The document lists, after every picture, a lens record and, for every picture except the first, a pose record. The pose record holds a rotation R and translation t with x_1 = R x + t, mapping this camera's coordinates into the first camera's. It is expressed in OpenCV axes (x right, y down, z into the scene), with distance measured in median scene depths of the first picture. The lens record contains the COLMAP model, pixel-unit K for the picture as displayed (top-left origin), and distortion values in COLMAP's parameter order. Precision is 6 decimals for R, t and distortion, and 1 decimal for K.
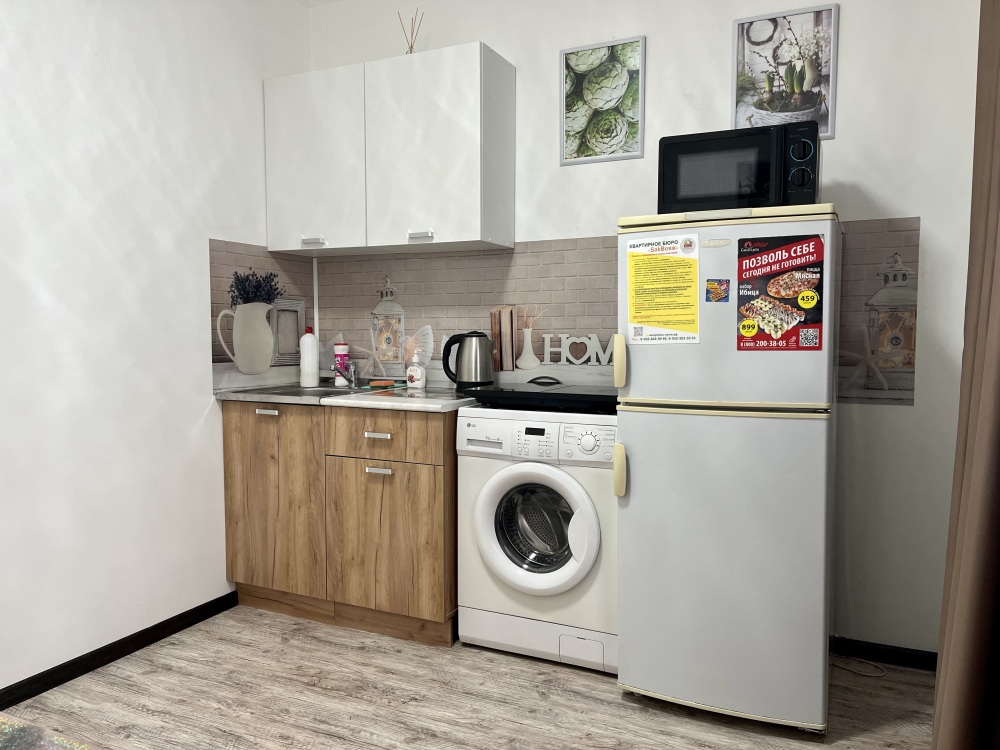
lens RADIAL K [[750.5, 0, 501.1], [0, 750.5, 384.4], [0, 0, 1]] dist [0.070782, -0.101011]
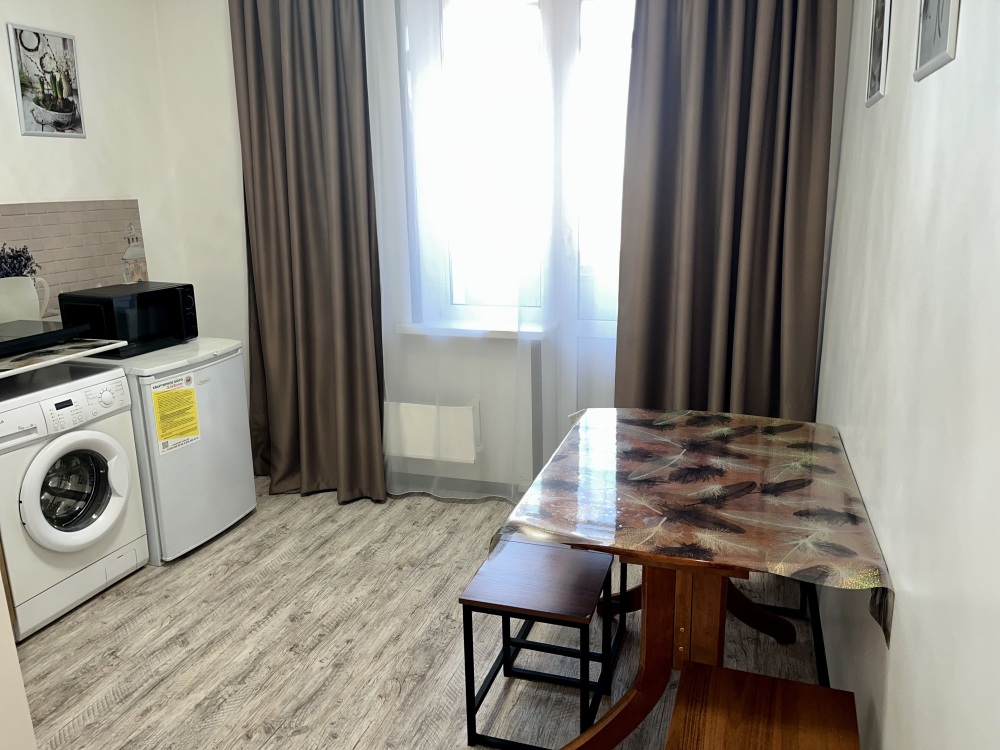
lens RADIAL K [[750.5, 0, 491.5], [0, 750.5, 377.5], [0, 0, 1]] dist [0.070782, -0.101011]
pose [[-0.118154, -0.240295, 0.963482, -1.032543], [0.094319, 0.963176, 0.251786, -0.181126], [-0.988506, 0.120624, -0.091138, 0.447278]]
